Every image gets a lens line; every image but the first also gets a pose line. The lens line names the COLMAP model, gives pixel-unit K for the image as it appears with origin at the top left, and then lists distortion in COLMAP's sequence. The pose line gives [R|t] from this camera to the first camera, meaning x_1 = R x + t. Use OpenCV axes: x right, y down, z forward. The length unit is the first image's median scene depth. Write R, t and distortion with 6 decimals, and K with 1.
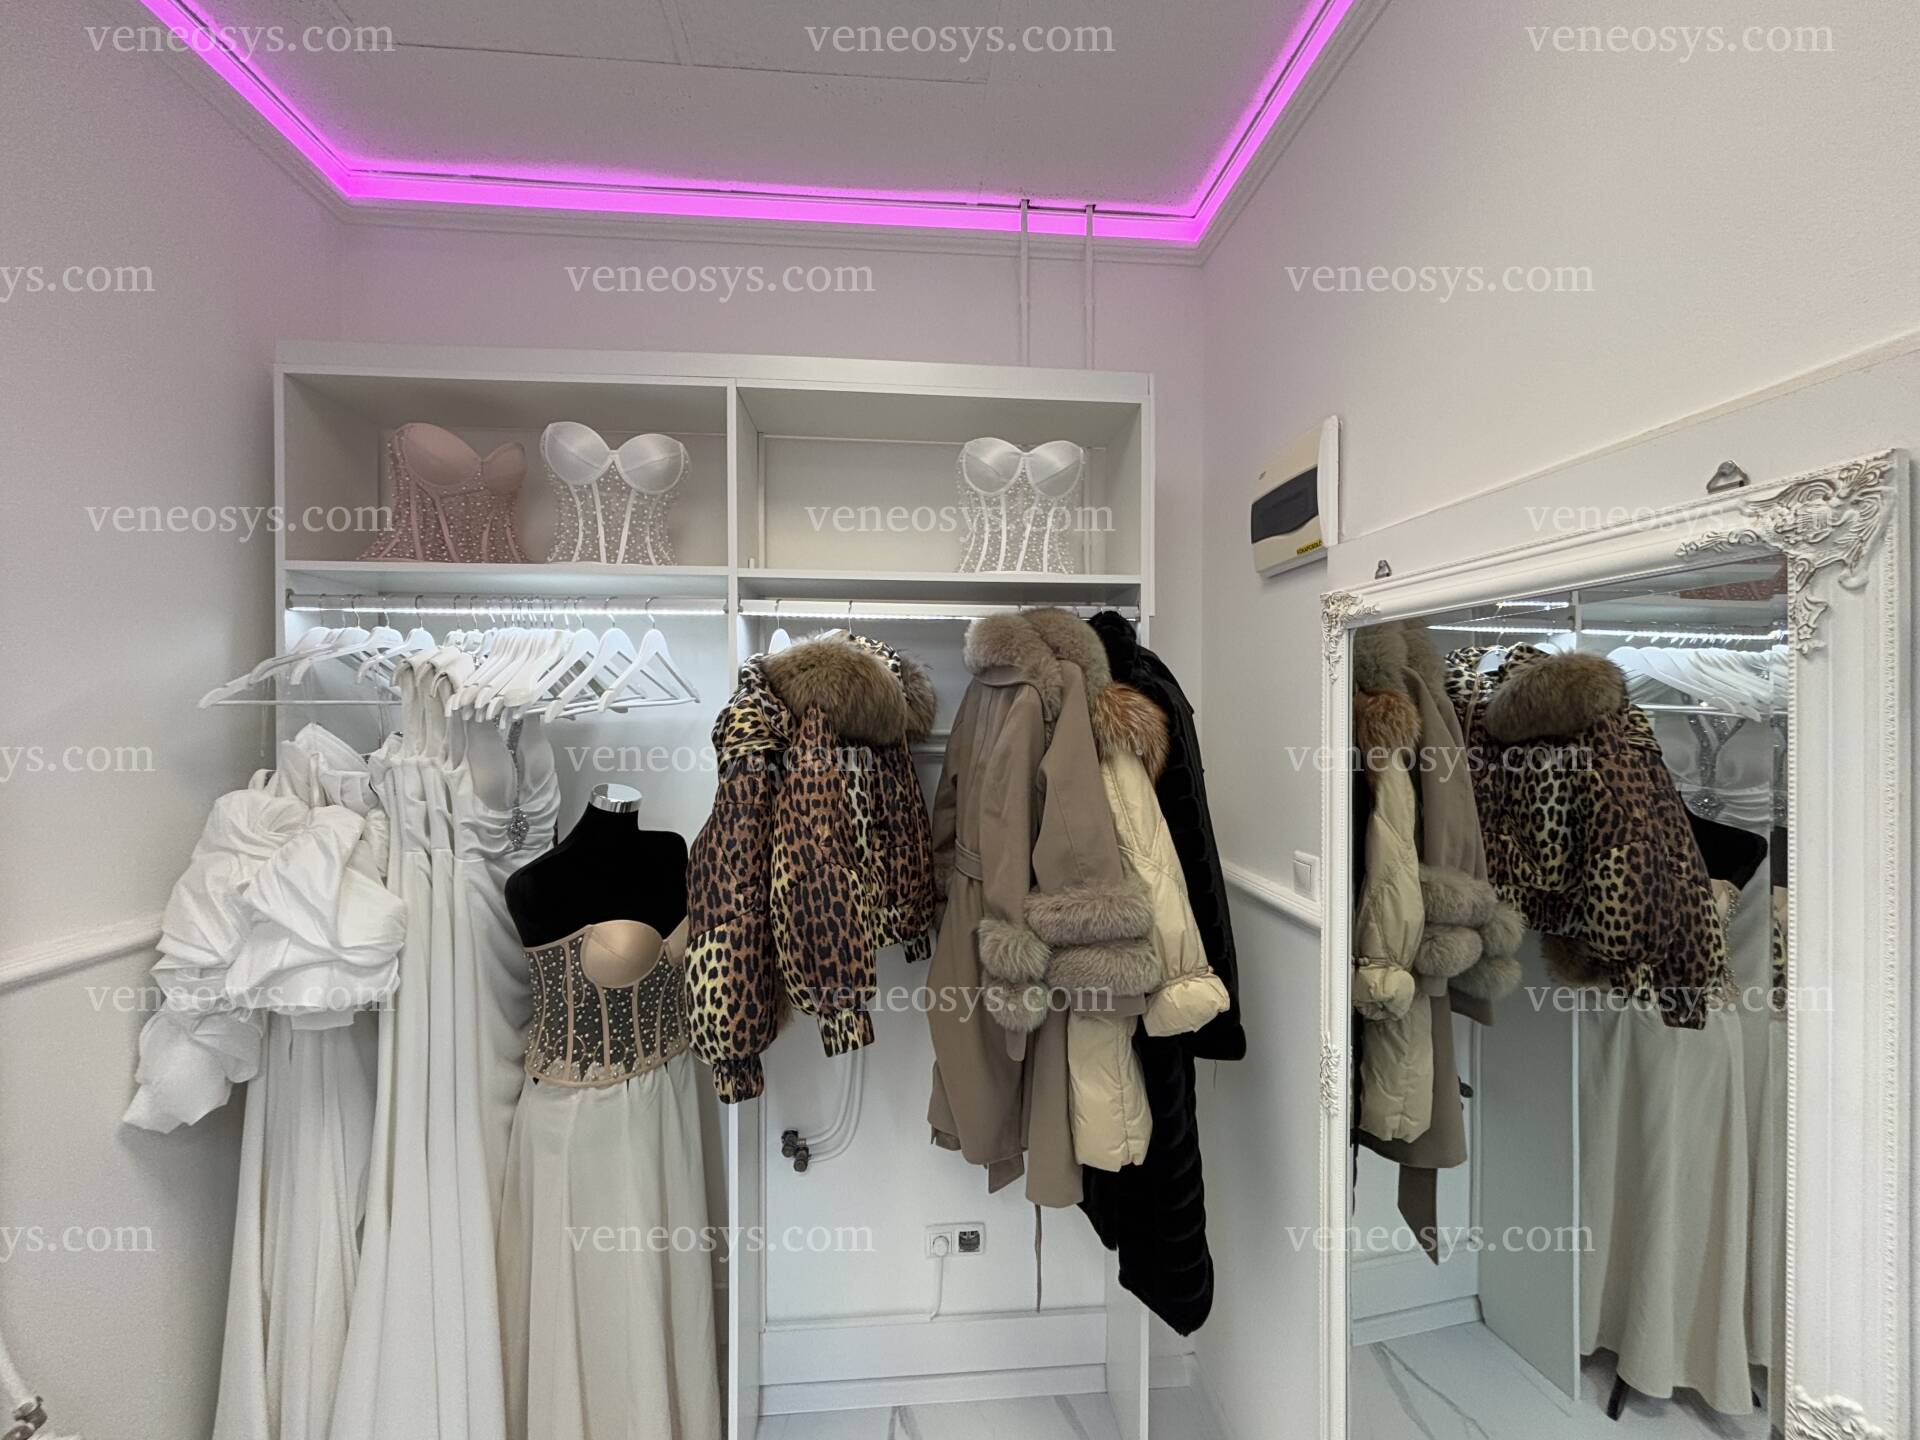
lens RADIAL K [[782.2, 0, 959.2], [0, 782.2, 715.8], [0, 0, 1]] dist [0.002255, -0.000333]
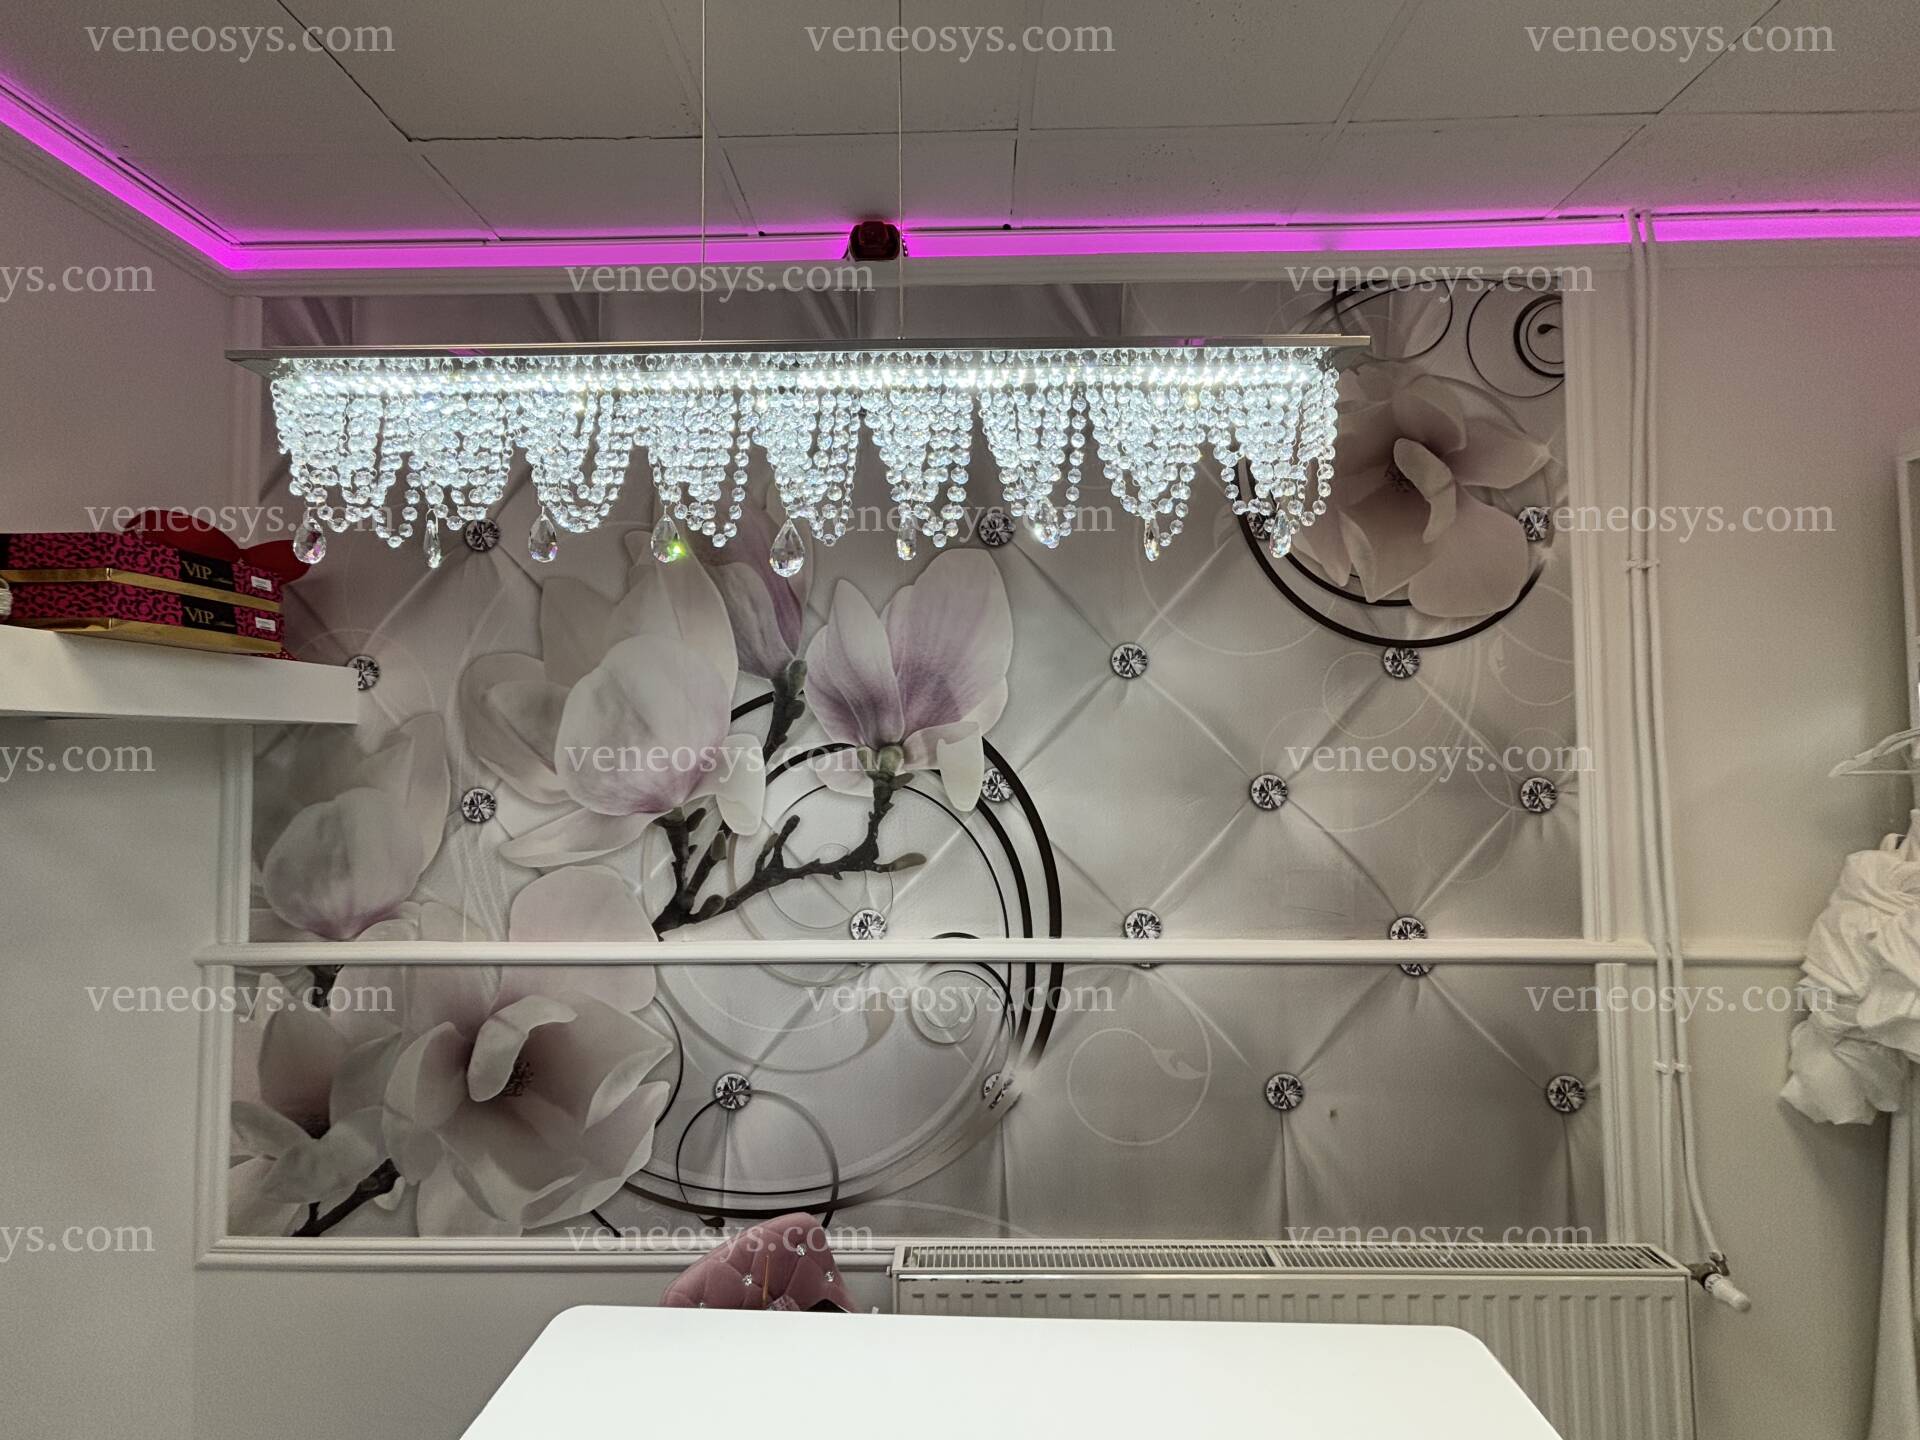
lens RADIAL K [[777.5, 0, 959.6], [0, 777.5, 714.5], [0, 0, 1]] dist [0.000772, -0.000170]
pose [[-0.101530, -0.040358, -0.994014, 0.330145], [-0.001155, 0.999181, -0.040450, -0.051723], [0.994832, -0.002959, -0.101493, -0.192586]]
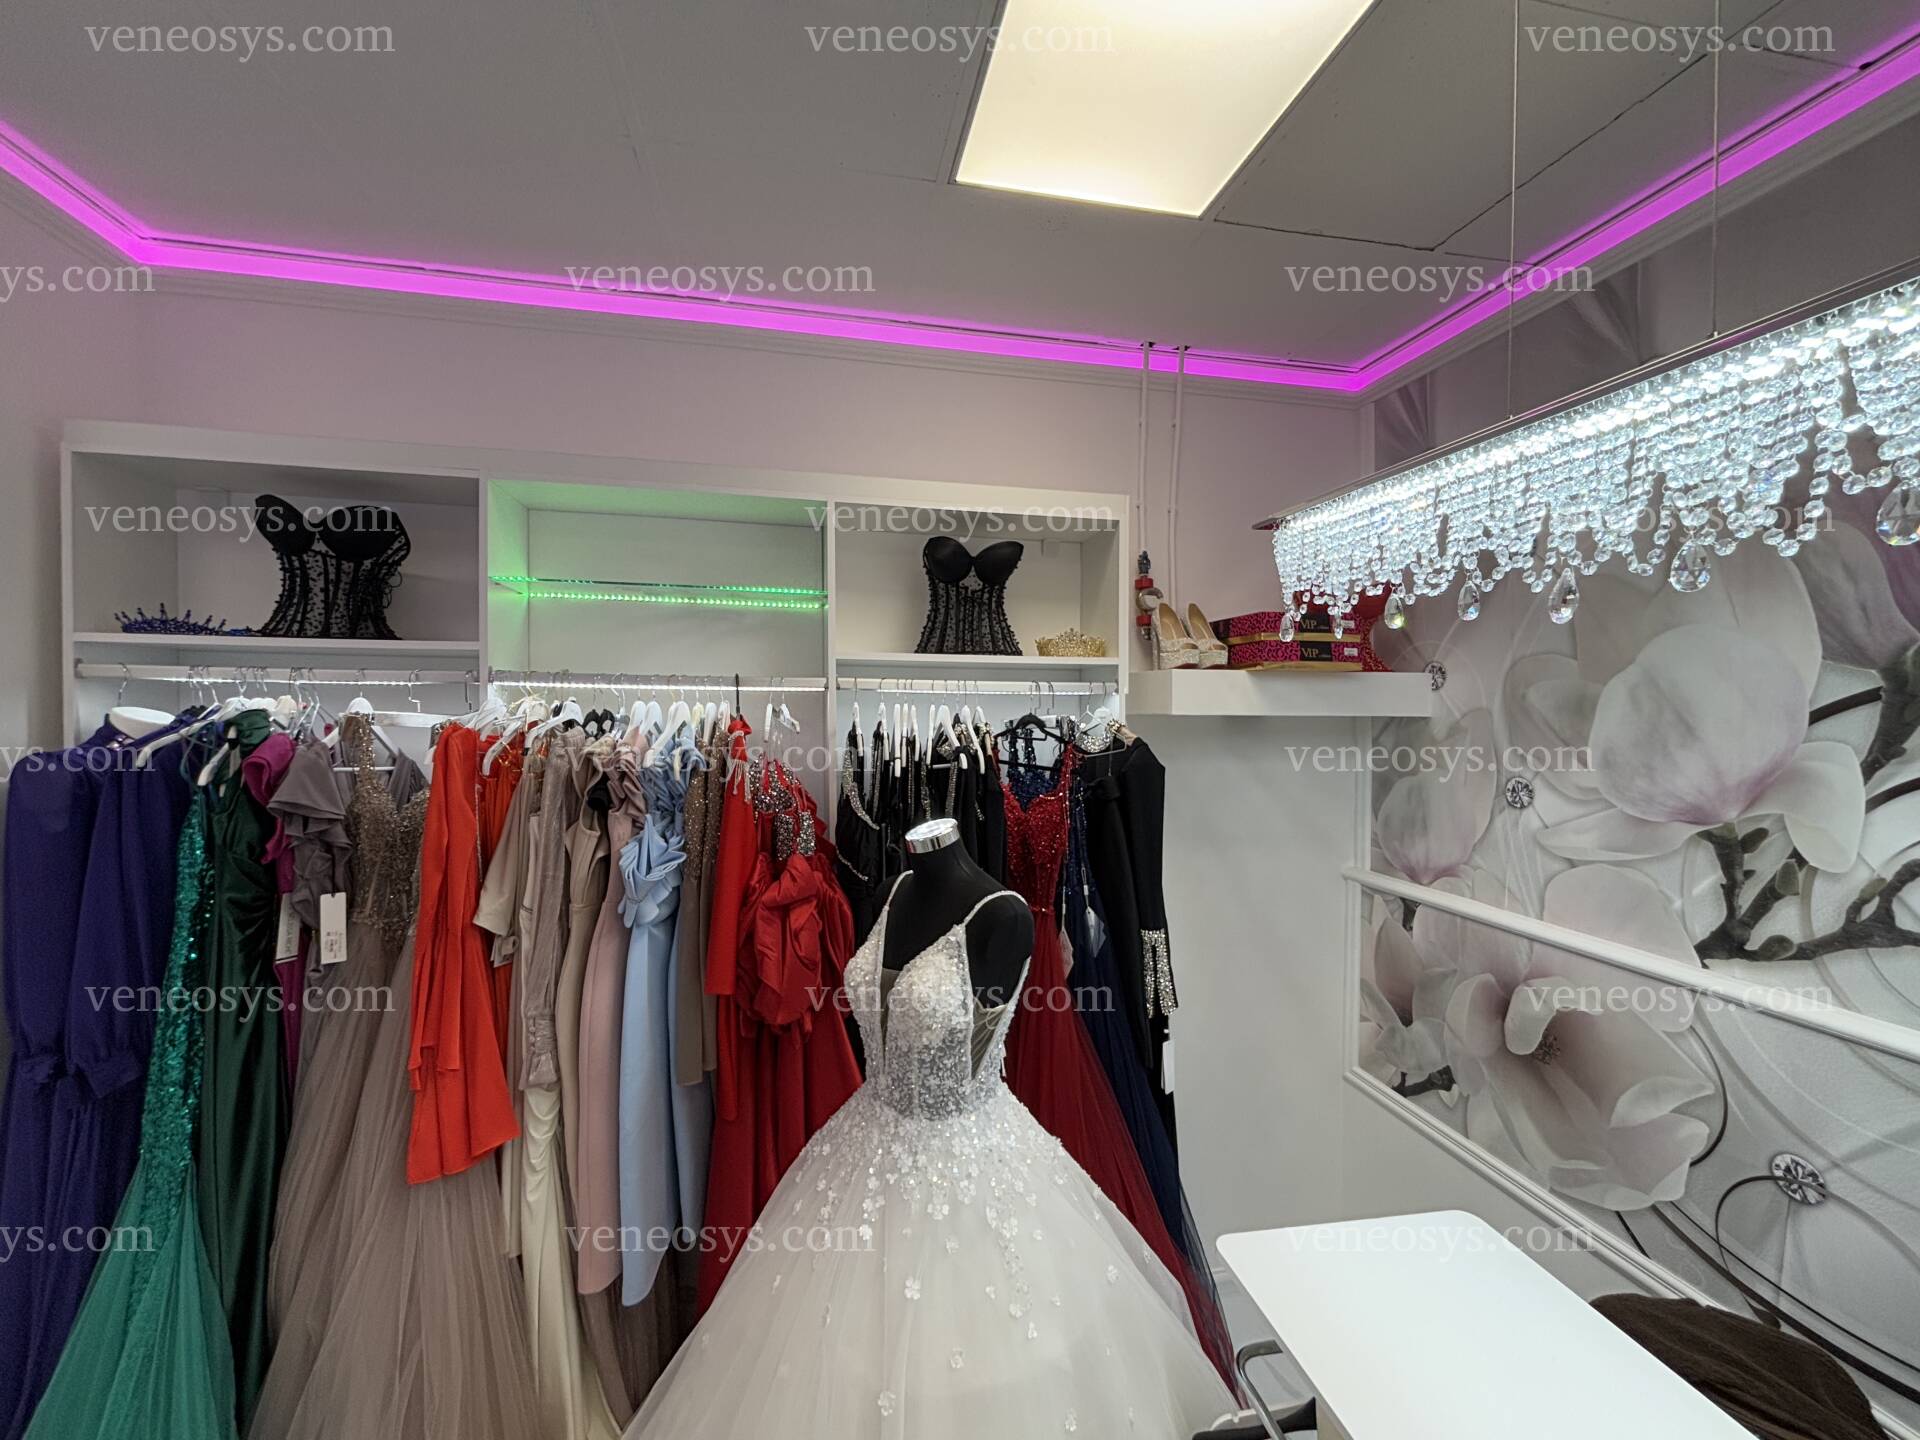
lens RADIAL K [[777.3, 0, 956.3], [0, 777.3, 717.9], [0, 0, 1]] dist [-0.000259, 0.000036]
pose [[-0.994014, -0.005587, -0.109109, 0.314350], [-0.008259, 0.999677, 0.024049, -0.112048], [0.108939, 0.024807, -0.993739, 0.164694]]
